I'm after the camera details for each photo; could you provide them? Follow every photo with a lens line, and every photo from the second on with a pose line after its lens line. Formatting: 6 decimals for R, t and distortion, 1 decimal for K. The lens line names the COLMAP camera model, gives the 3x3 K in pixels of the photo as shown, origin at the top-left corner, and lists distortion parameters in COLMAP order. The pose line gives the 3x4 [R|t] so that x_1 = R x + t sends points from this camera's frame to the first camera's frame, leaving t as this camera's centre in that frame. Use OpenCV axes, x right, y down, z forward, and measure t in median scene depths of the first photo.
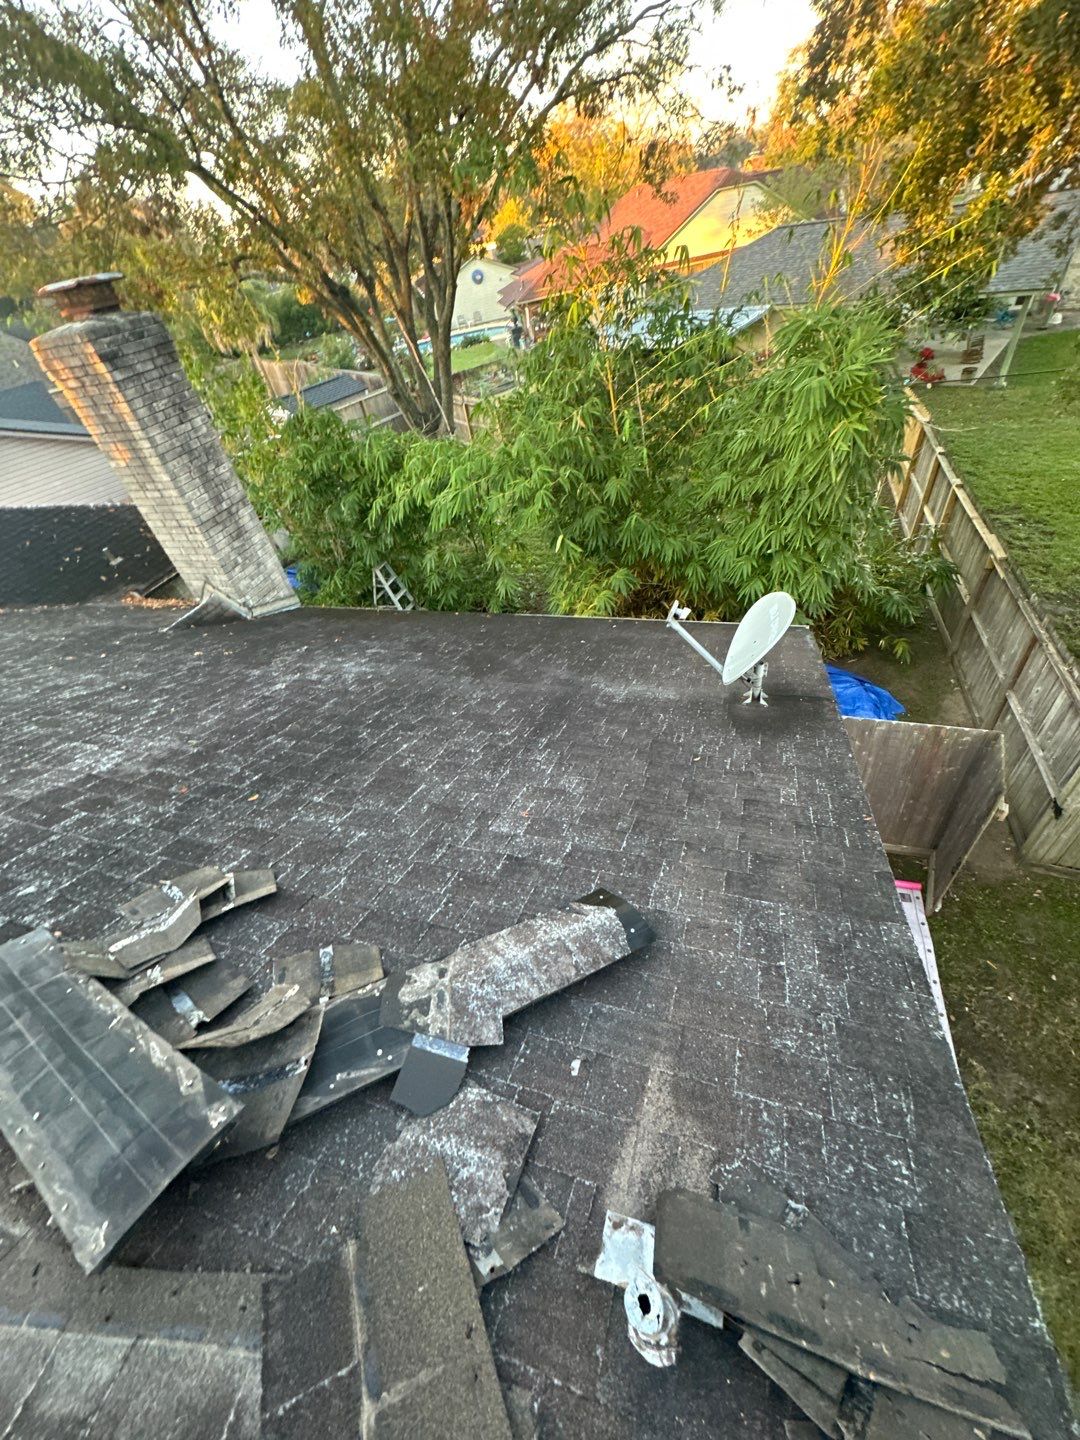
lens RADIAL K [[572.2, 0, 538.4], [0, 572.2, 720.1], [0, 0, 1]] dist [-0.002543, 0.000706]
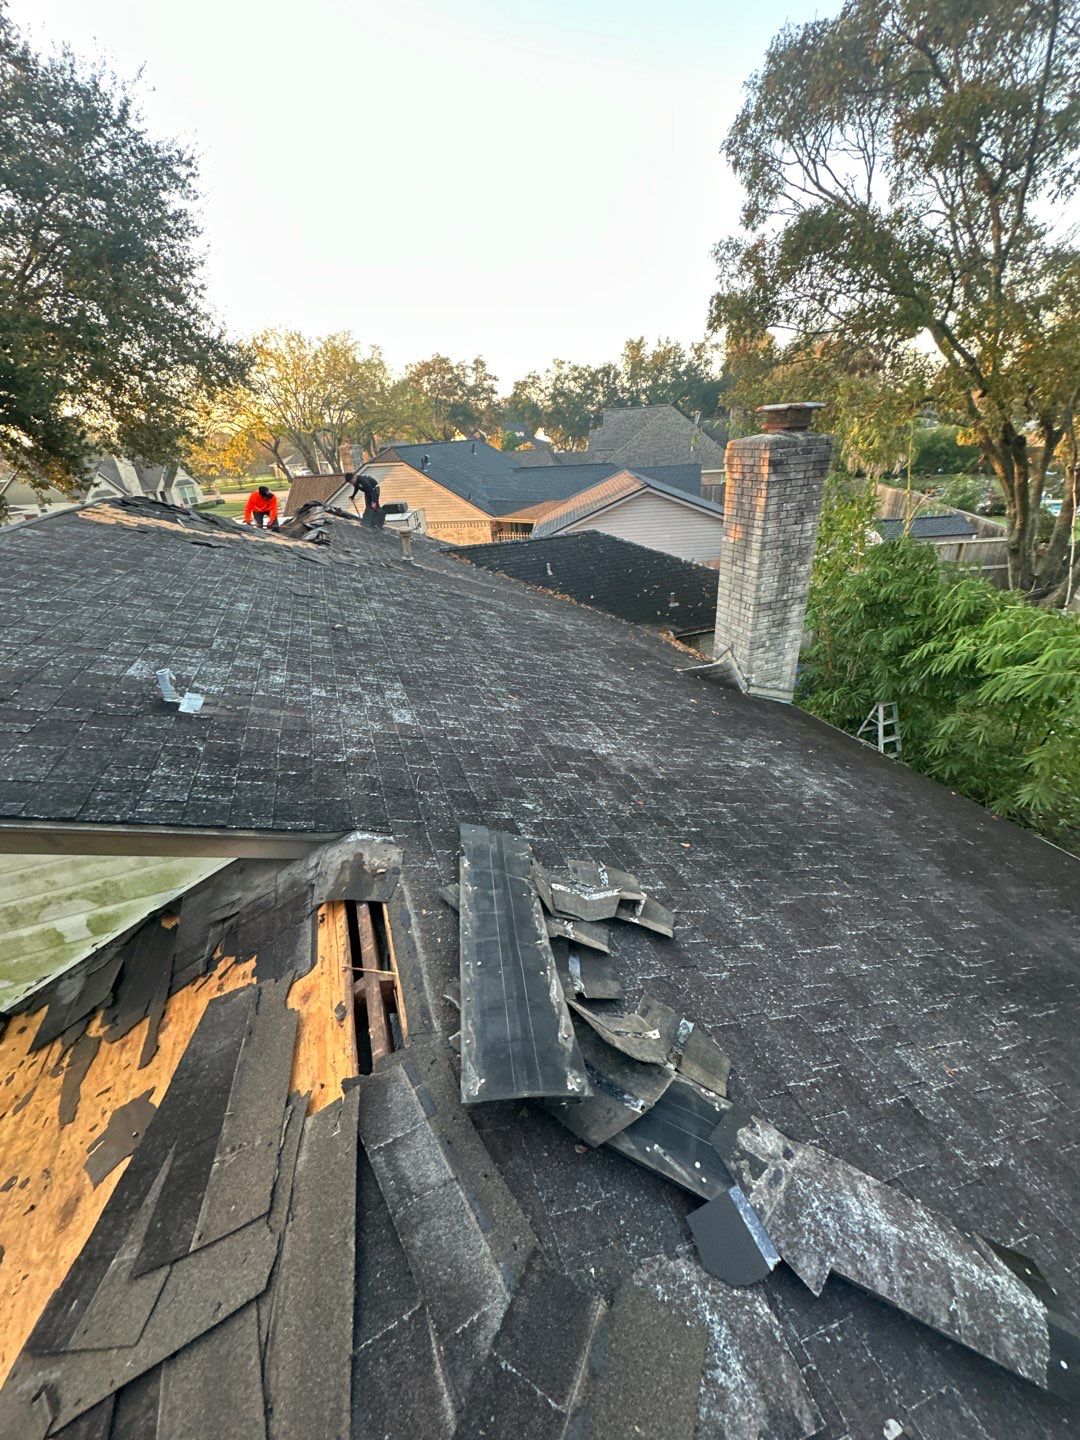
lens RADIAL K [[572.2, 0, 541.7], [0, 572.2, 719.1], [0, 0, 1]] dist [-0.002543, 0.000706]
pose [[0.620277, 0.459888, -0.635421, -0.035791], [-0.553831, 0.830436, 0.060399, 0.009575], [0.555453, 0.314452, 0.769800, -0.024699]]
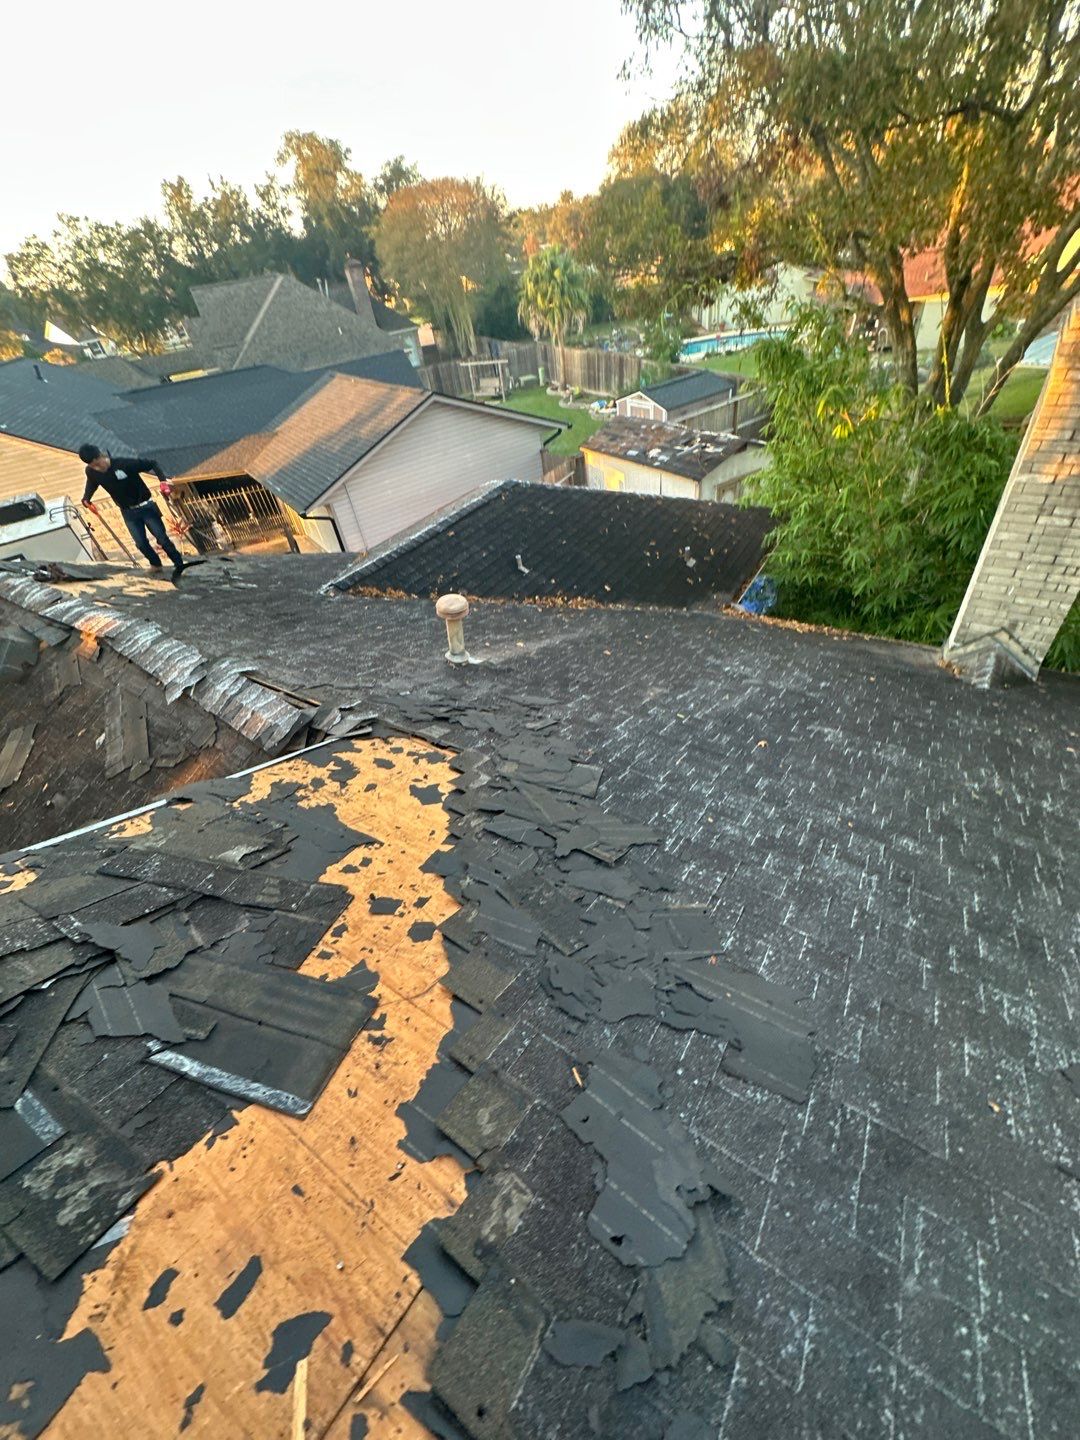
lens RADIAL K [[572.2, 0, 543.3], [0, 572.2, 718.5], [0, 0, 1]] dist [-0.002543, 0.000706]
pose [[0.968873, 0.186290, -0.163037, -1.101244], [-0.186365, 0.982366, 0.014975, -0.011709], [0.162951, 0.015875, 0.986506, 0.115116]]
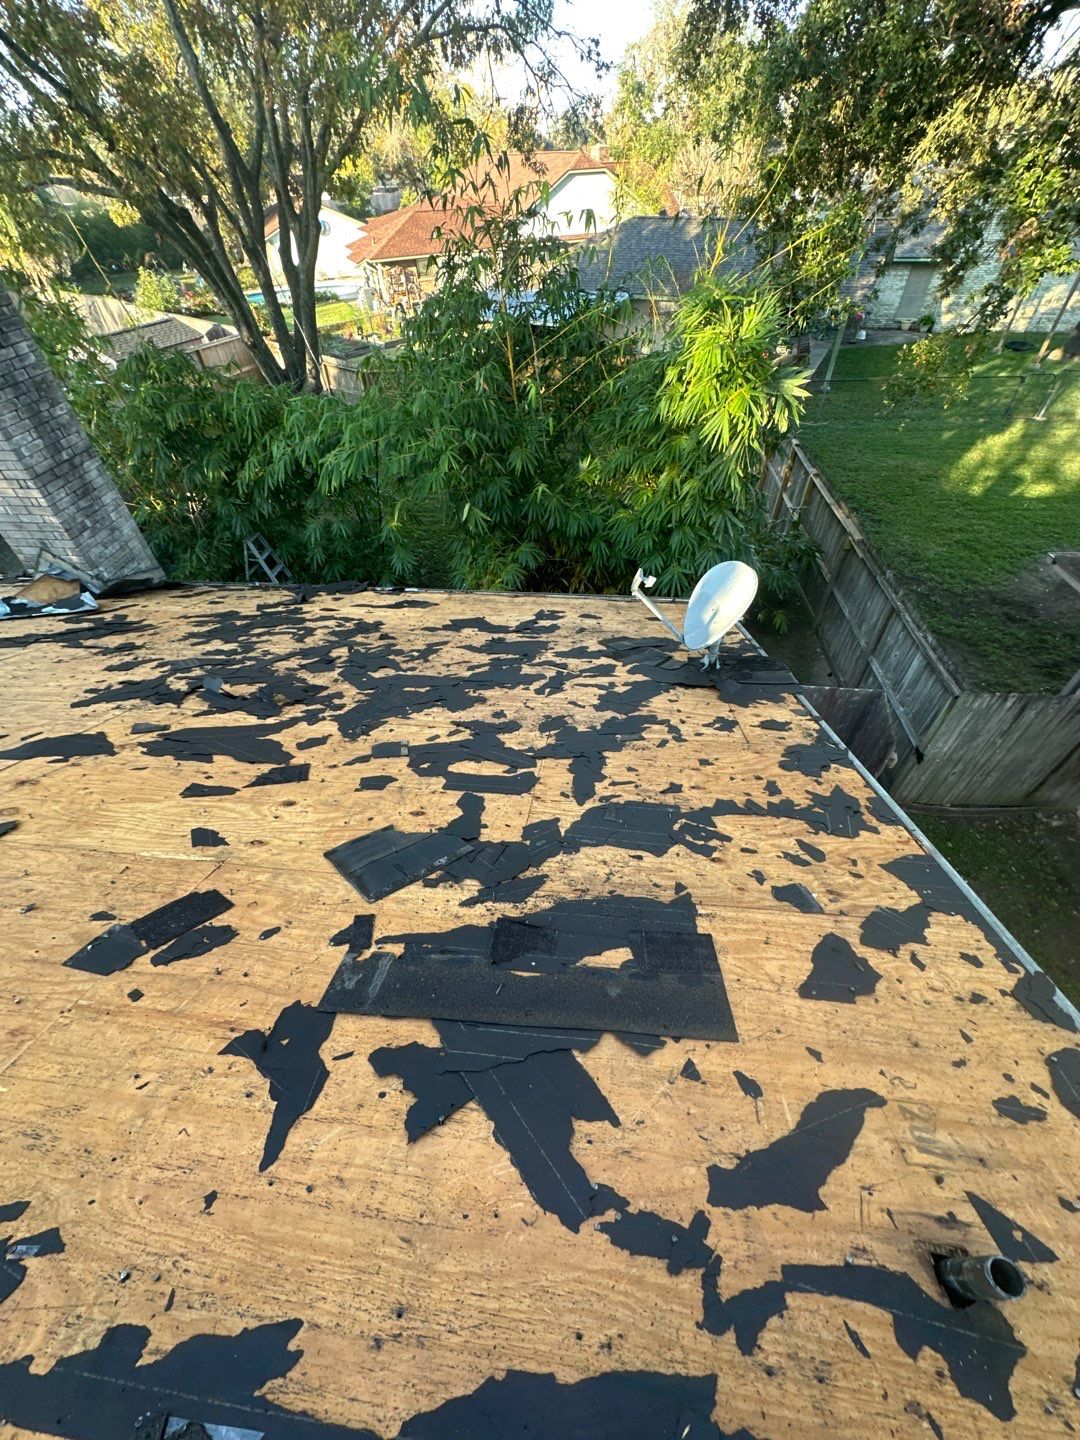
lens RADIAL K [[572.2, 0, 538.1], [0, 572.2, 720.3], [0, 0, 1]] dist [-0.002543, 0.000706]
pose [[0.973002, -0.051027, 0.225084, -0.088300], [0.044147, 0.998394, 0.035497, 0.006901], [-0.226534, -0.024602, 0.973693, 0.032870]]
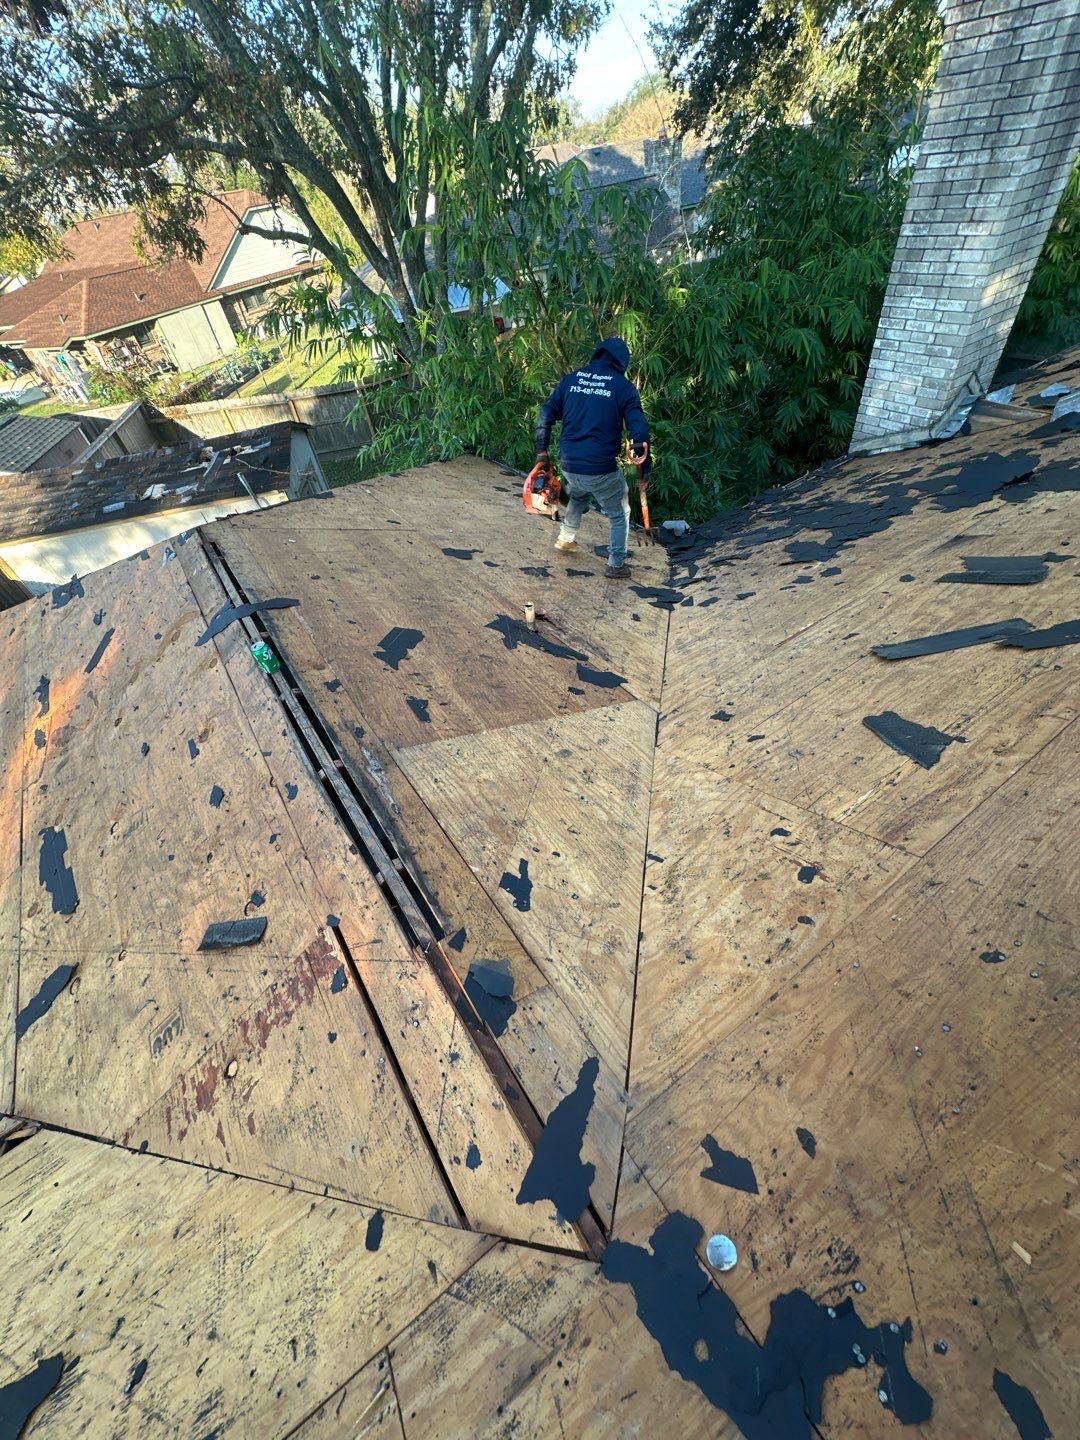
lens RADIAL K [[572.2, 0, 543.3], [0, 572.2, 721.3], [0, 0, 1]] dist [-0.002543, 0.000706]
pose [[0.622170, -0.492359, 0.608677, -1.704160], [0.545572, 0.830281, 0.113948, -0.269910], [-0.561476, 0.261182, 0.785193, 0.891700]]
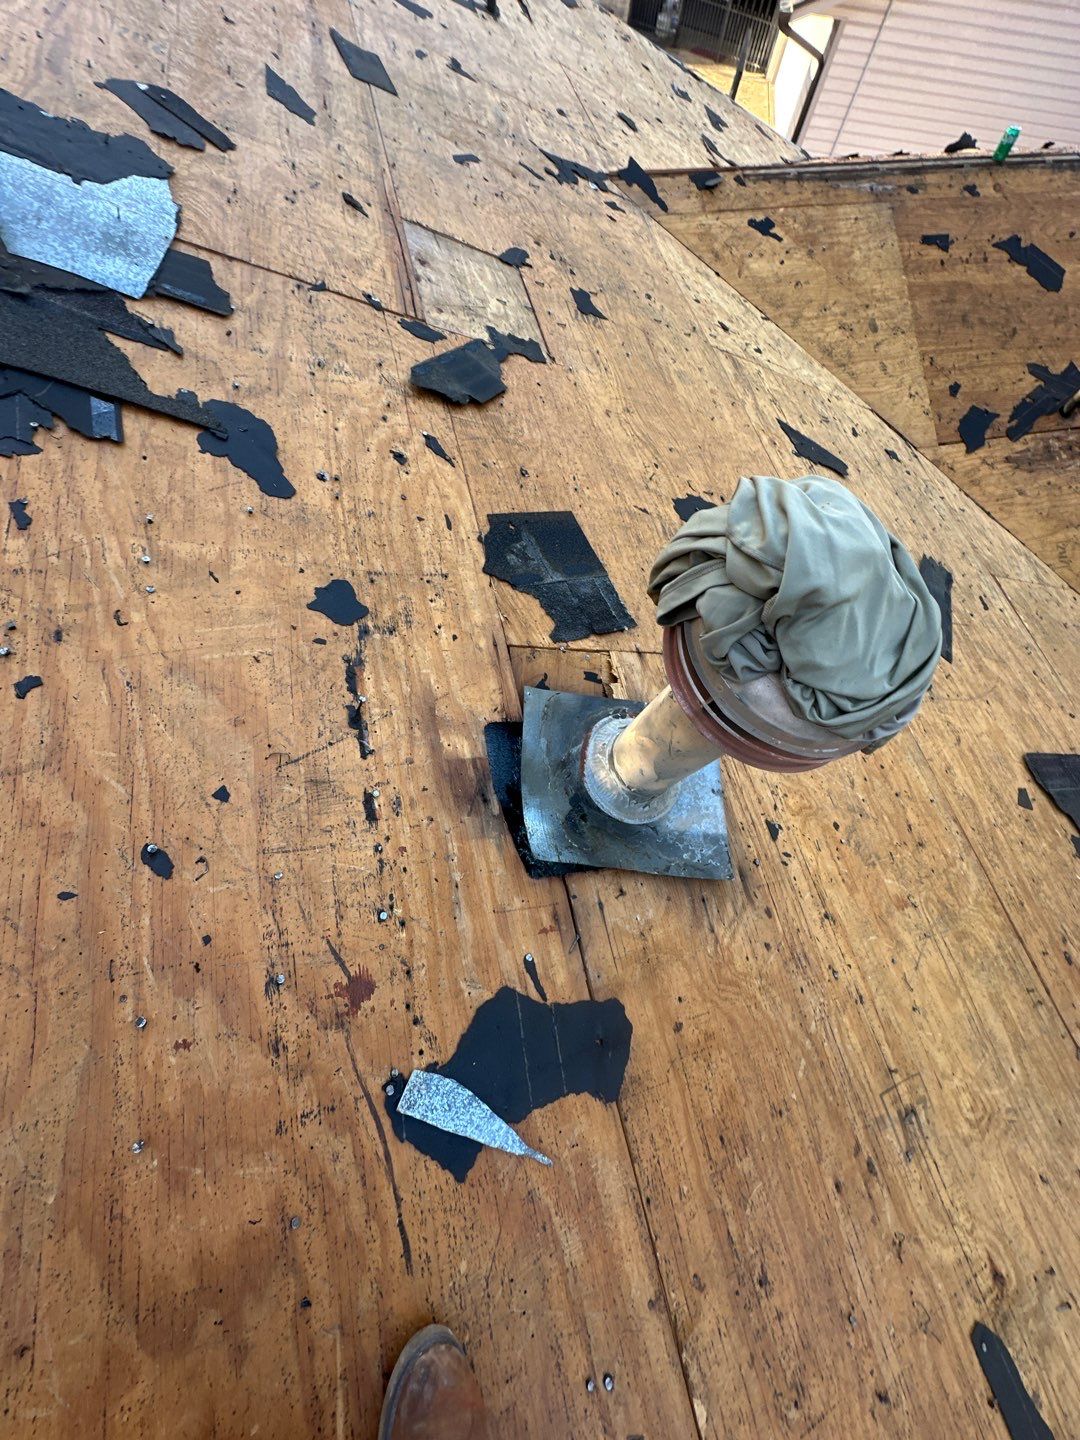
lens RADIAL K [[572.2, 0, 540.0], [0, 572.2, 720.9], [0, 0, 1]] dist [-0.002543, 0.000706]
pose [[0.498433, 0.850386, -0.168545, -1.315504], [-0.678790, 0.503754, 0.534300, -0.124517], [0.539267, -0.151906, 0.828321, 0.629019]]
